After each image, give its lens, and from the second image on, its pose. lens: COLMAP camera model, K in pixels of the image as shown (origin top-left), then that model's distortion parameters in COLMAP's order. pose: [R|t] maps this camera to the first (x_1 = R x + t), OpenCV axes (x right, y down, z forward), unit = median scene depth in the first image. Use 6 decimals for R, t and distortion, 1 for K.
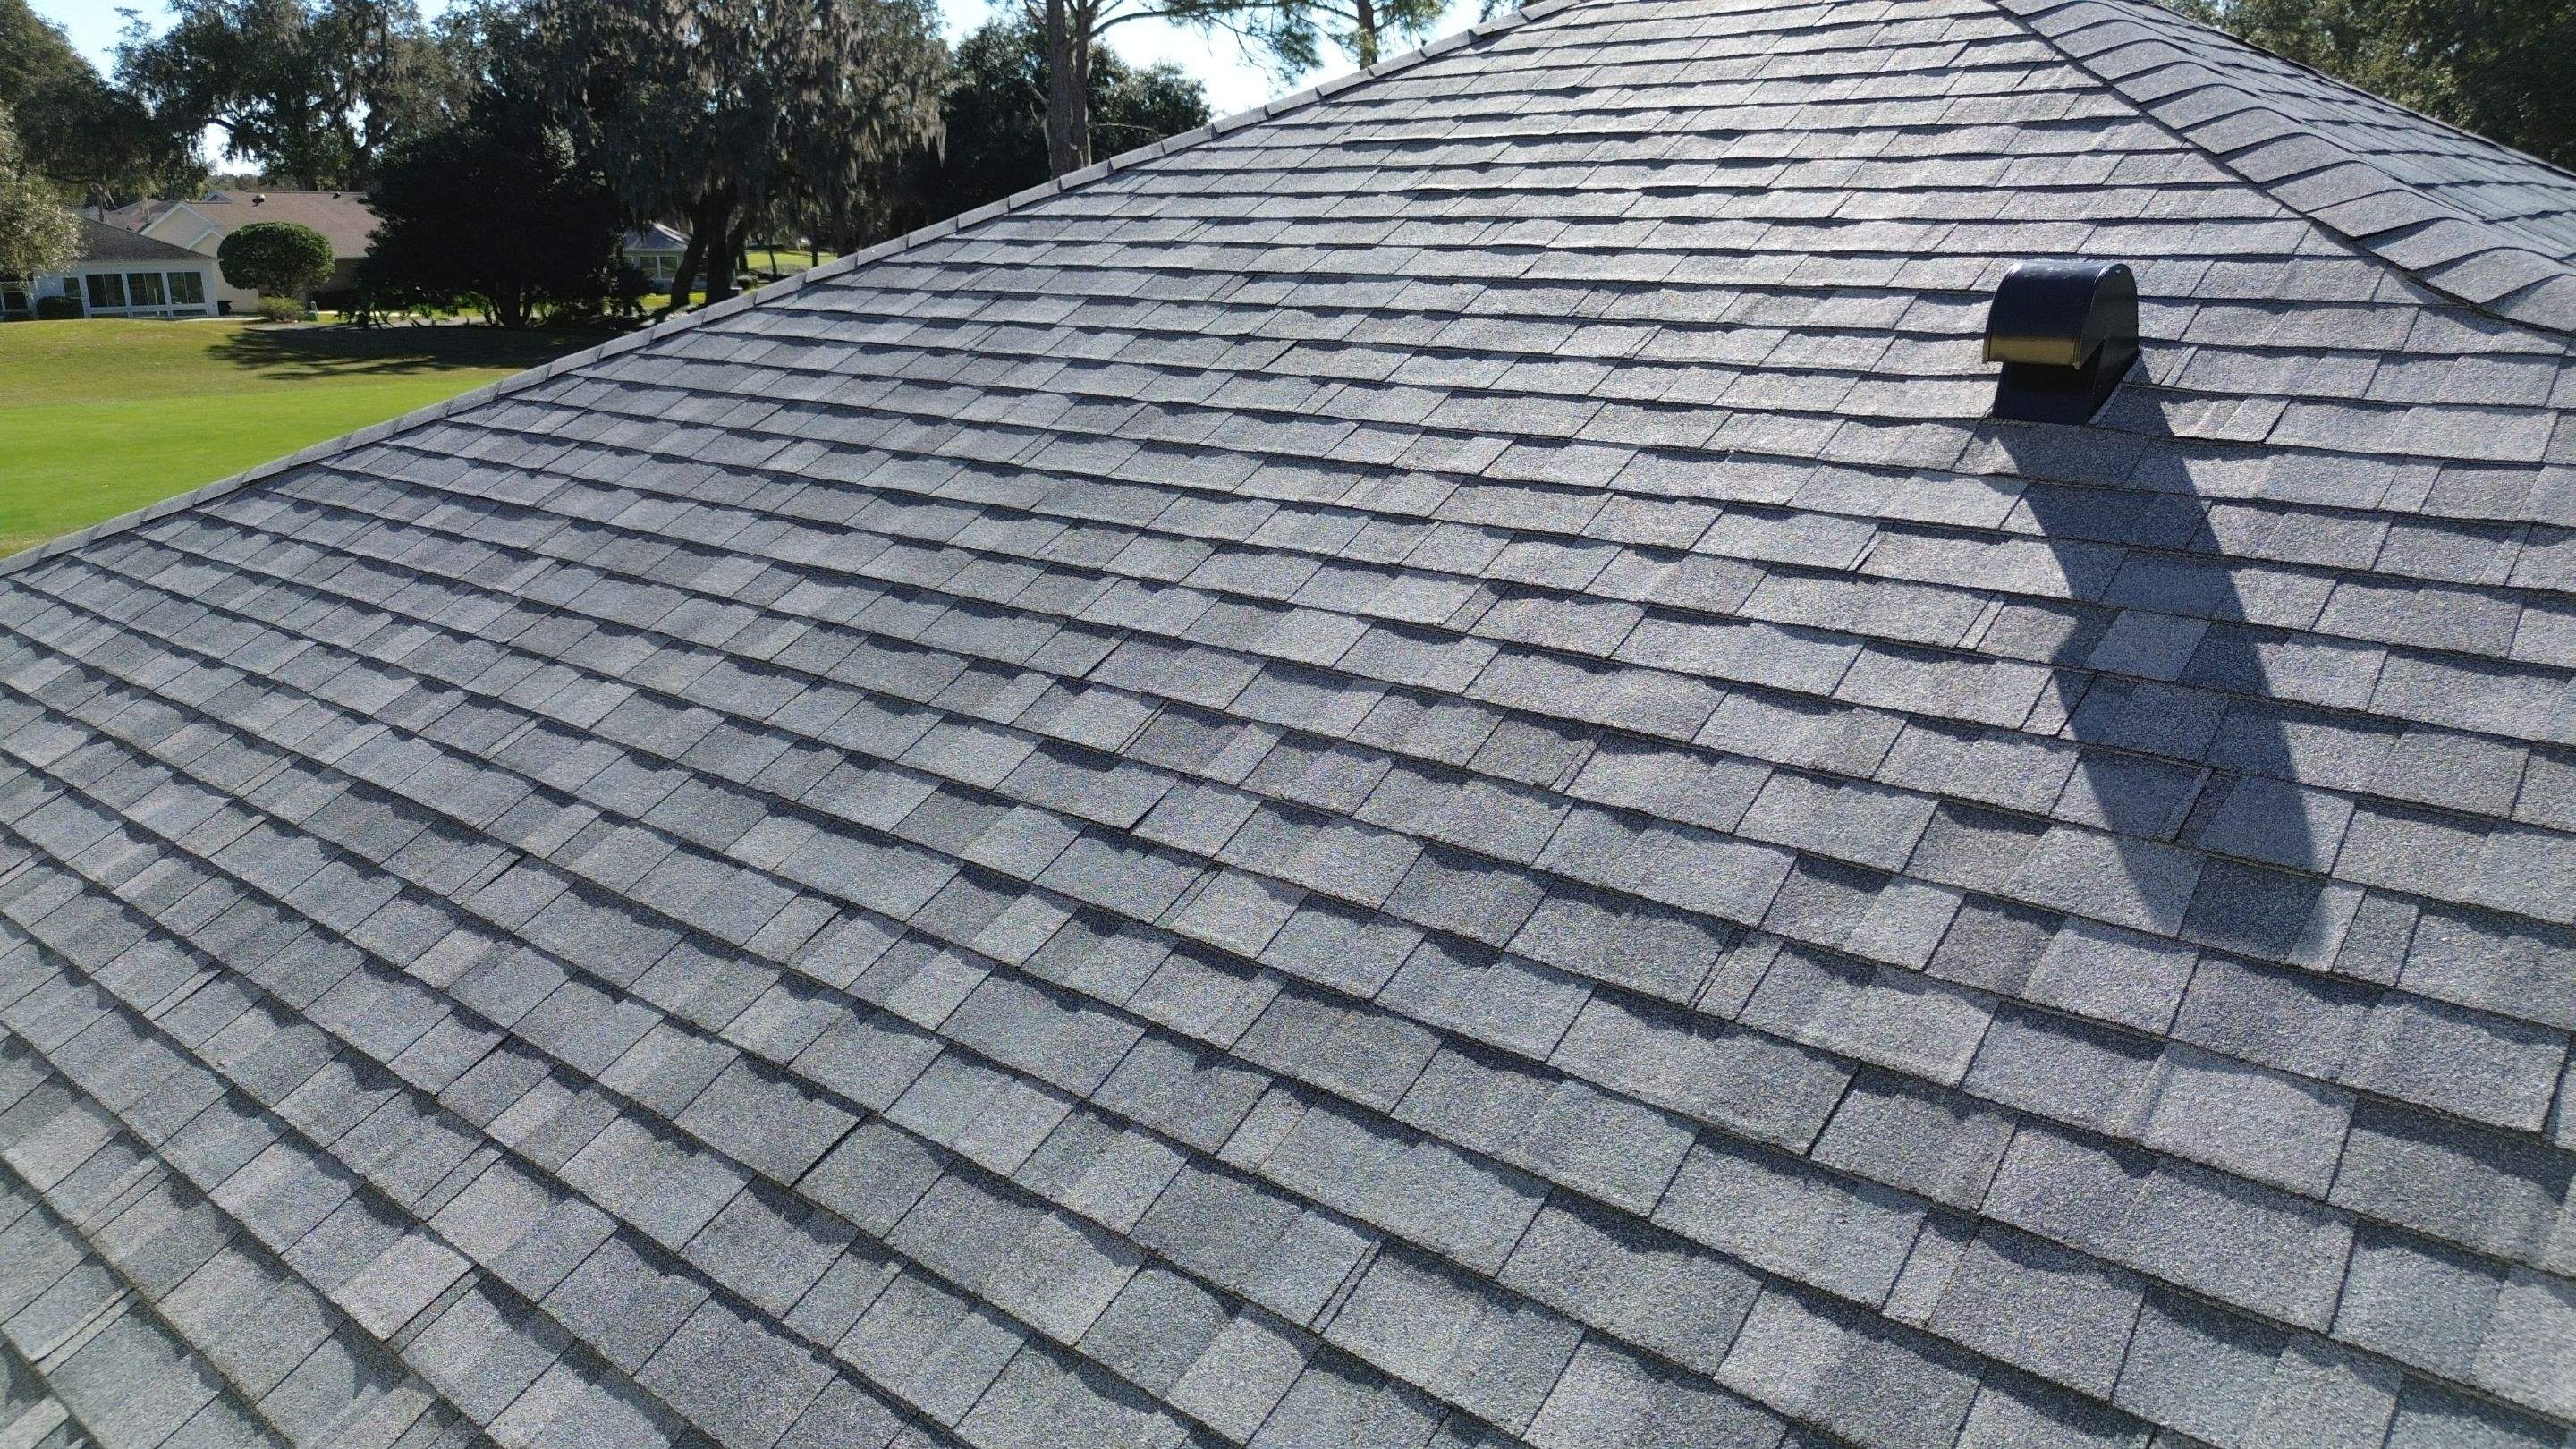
lens RADIAL K [[1821.4, 0, 1290.3], [0, 1821.4, 712.0], [0, 0, 1]] dist [0.070229, -0.068197]
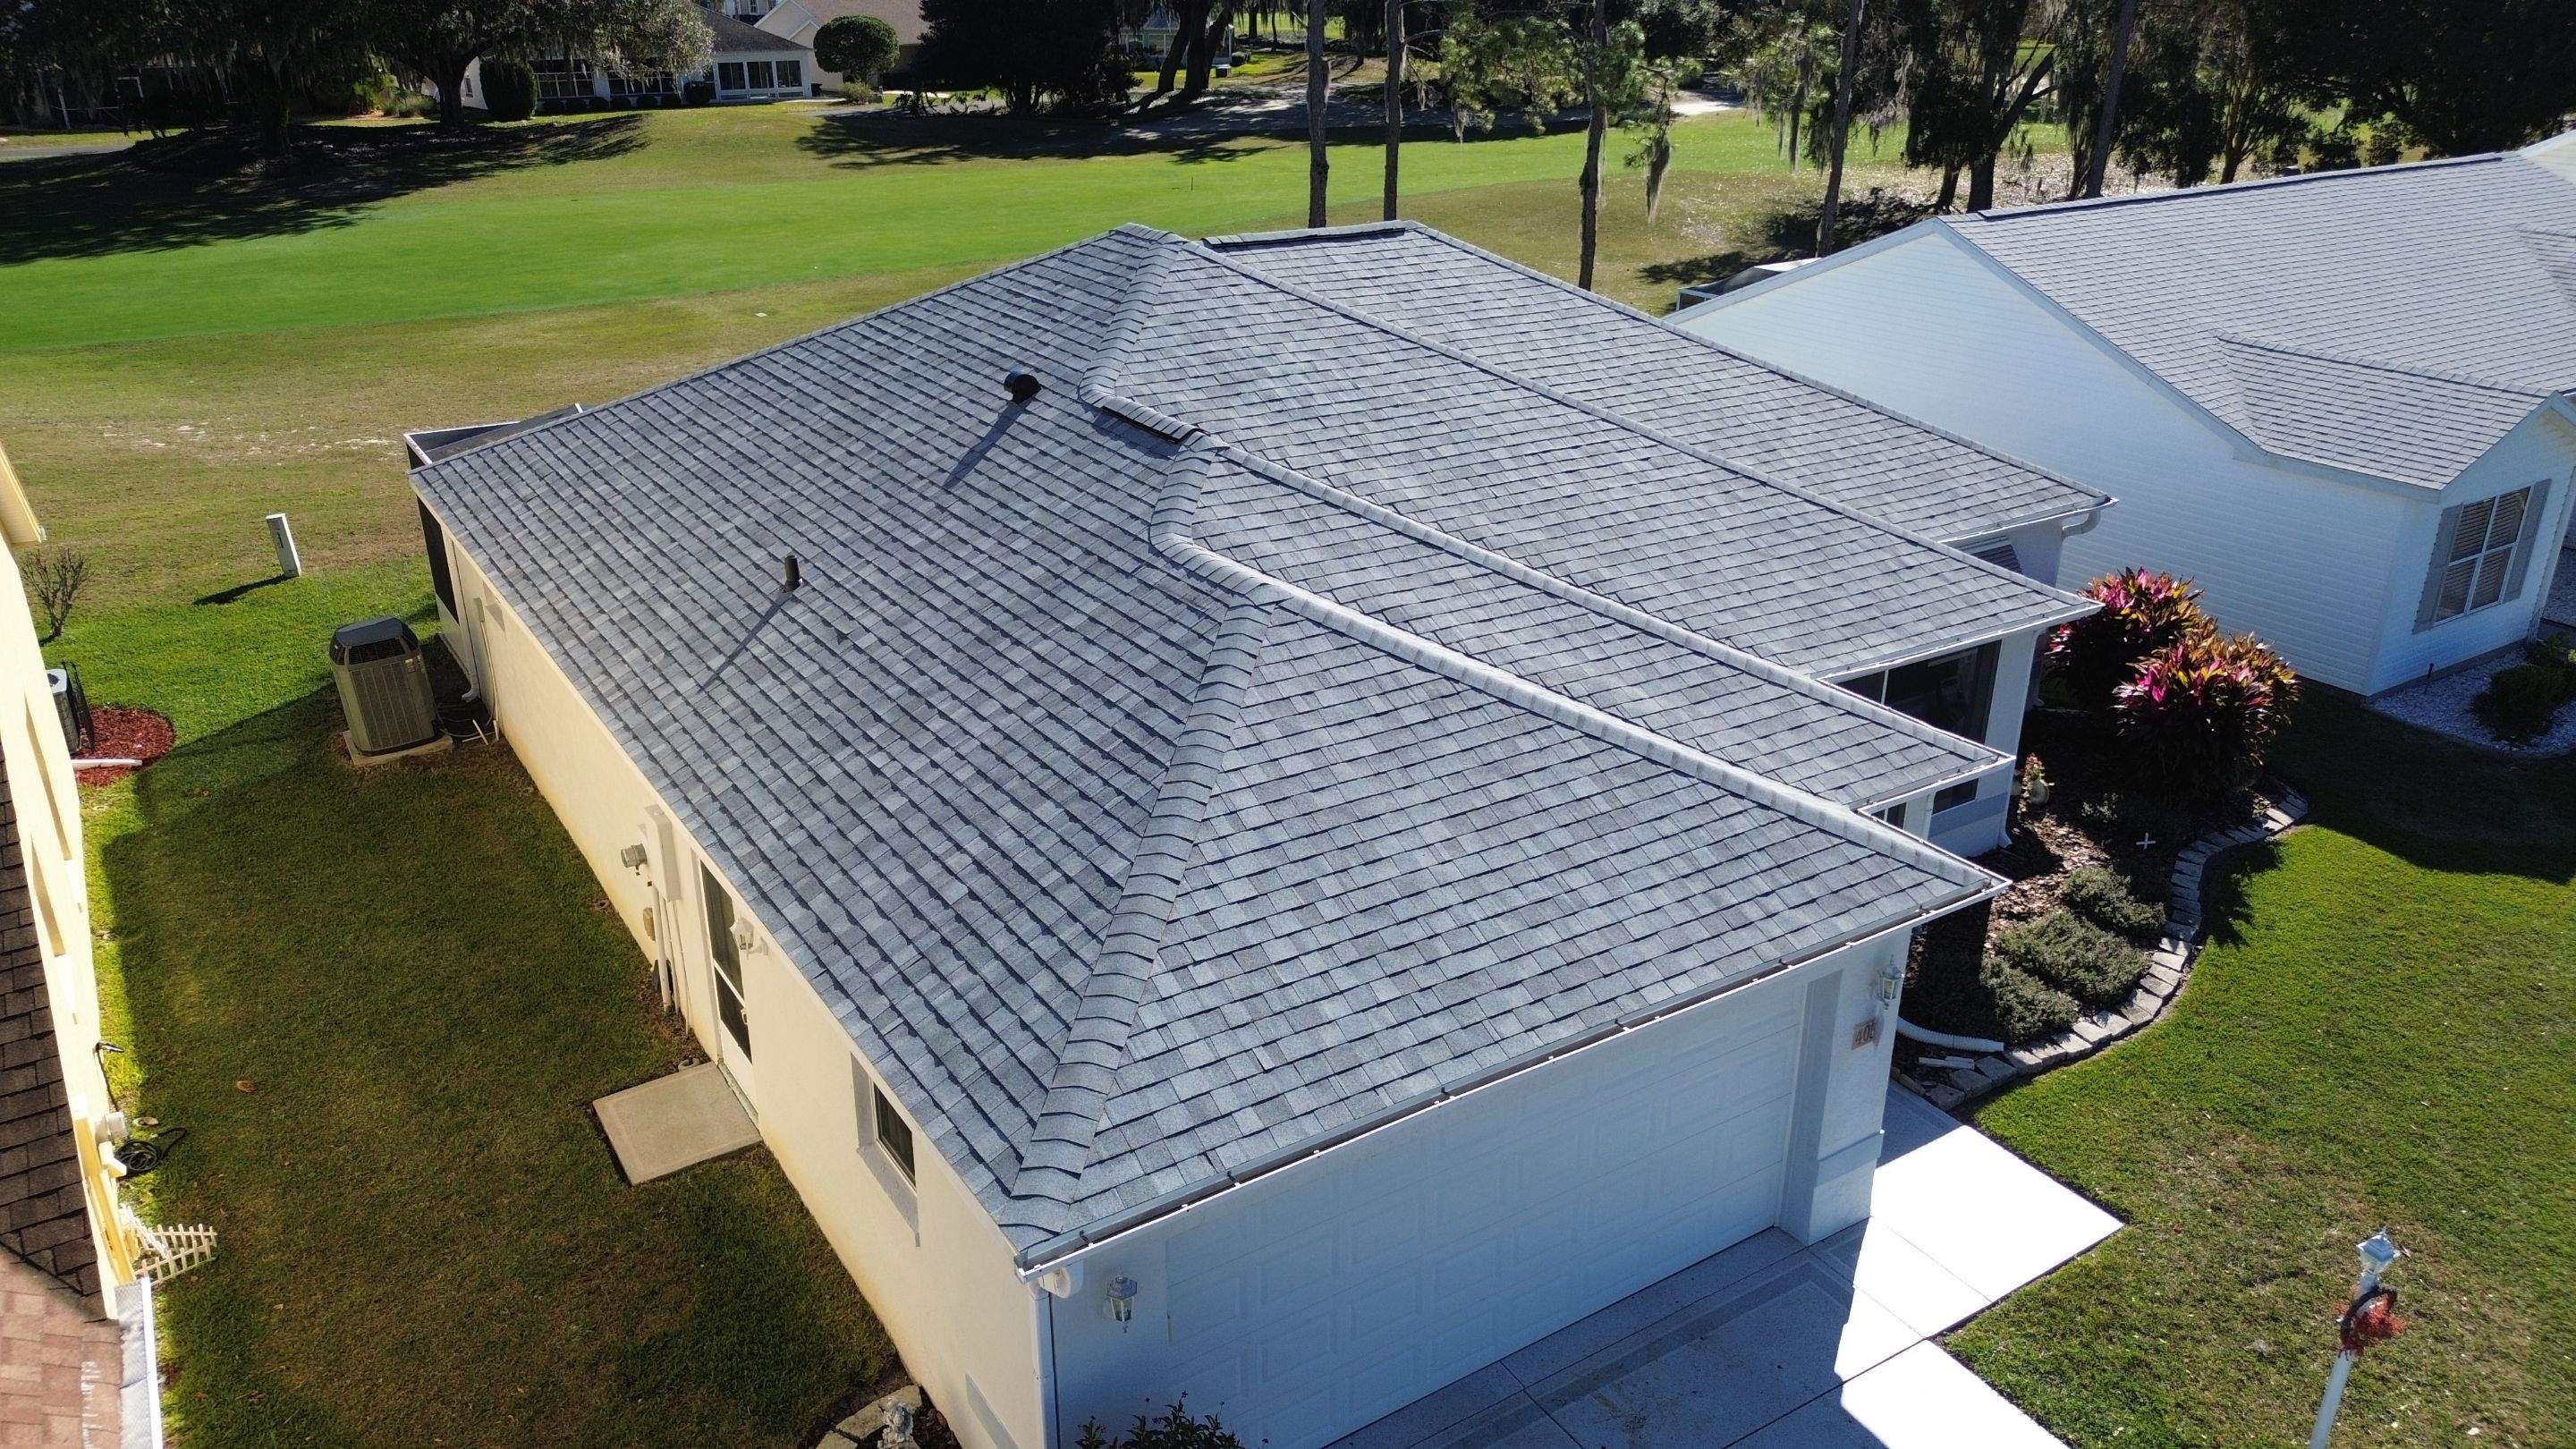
lens RADIAL K [[1821.4, 0, 1285.8], [0, 1821.4, 724.2], [0, 0, 1]] dist [0.070229, -0.068197]
pose [[0.958772, 0.109526, -0.262223, 1.591060], [-0.072641, 0.986545, 0.146466, -0.043221], [0.274736, -0.121379, 0.953828, -2.346271]]
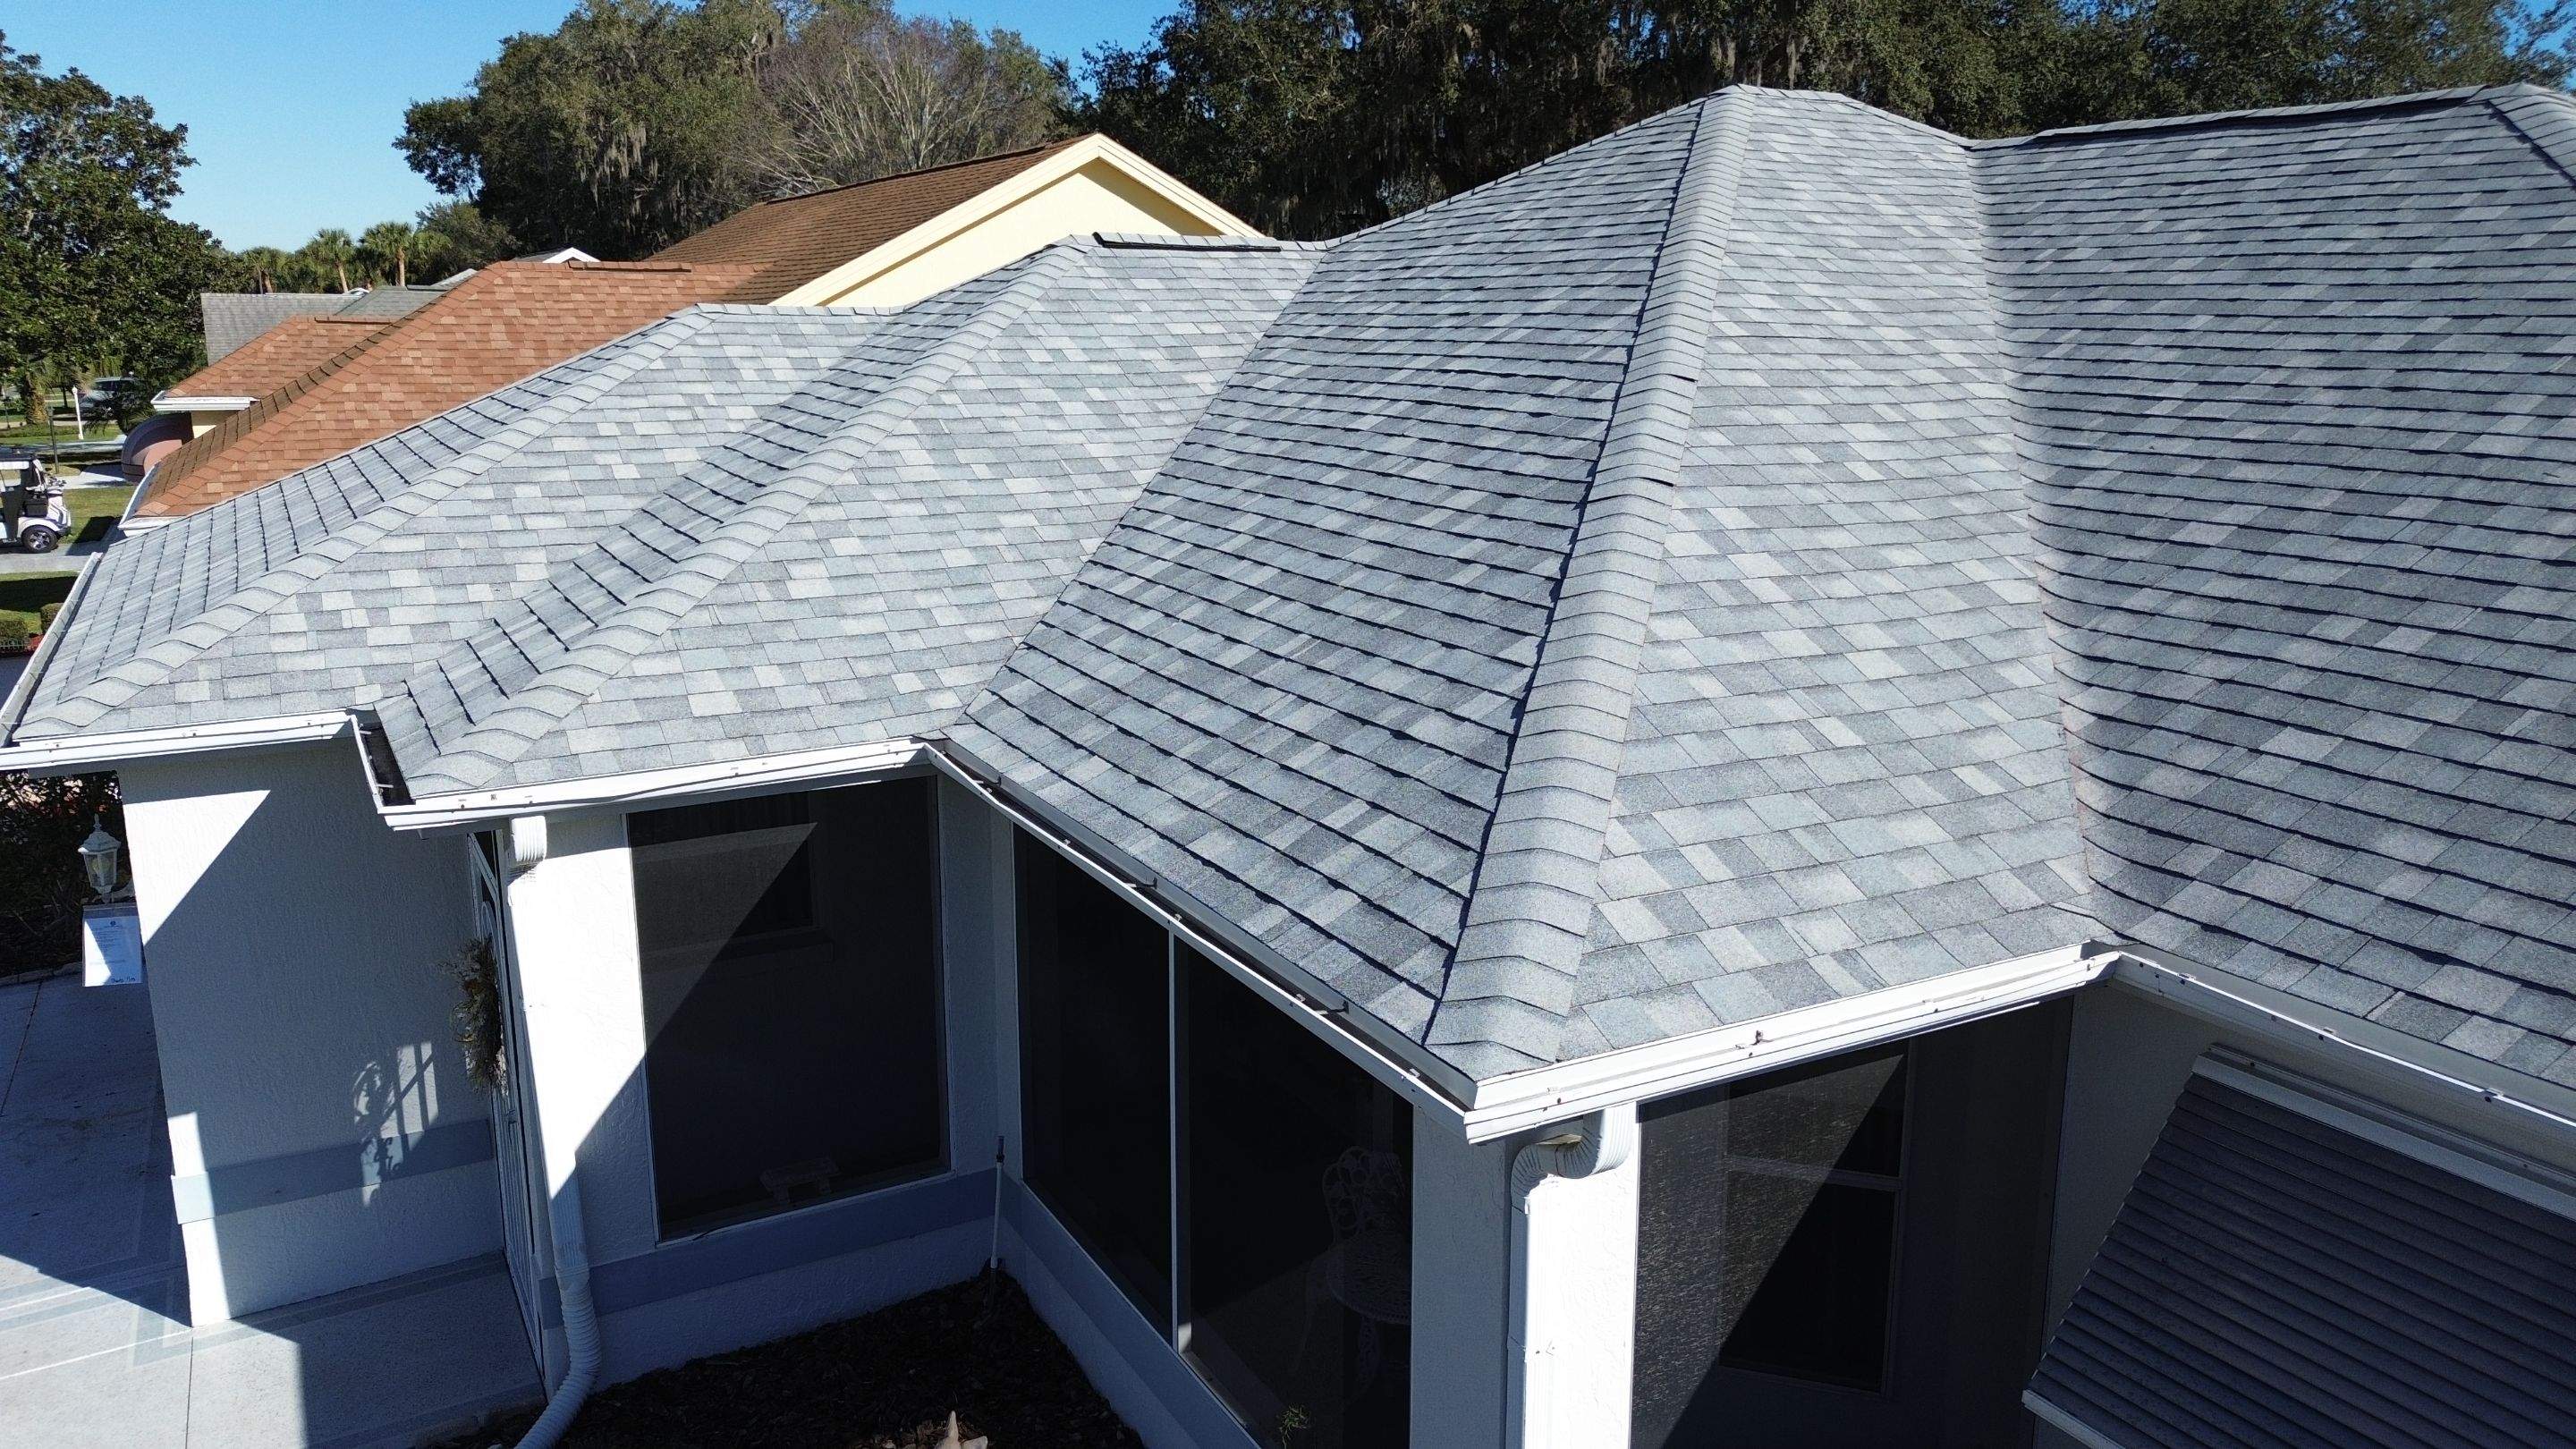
lens RADIAL K [[1821.4, 0, 1294.5], [0, 1821.4, 723.2], [0, 0, 1]] dist [0.070229, -0.068197]
pose [[-0.339330, 0.203136, -0.918472, 2.833171], [-0.247166, 0.922842, 0.295418, -0.243752], [0.907615, 0.327260, -0.262939, 1.399995]]
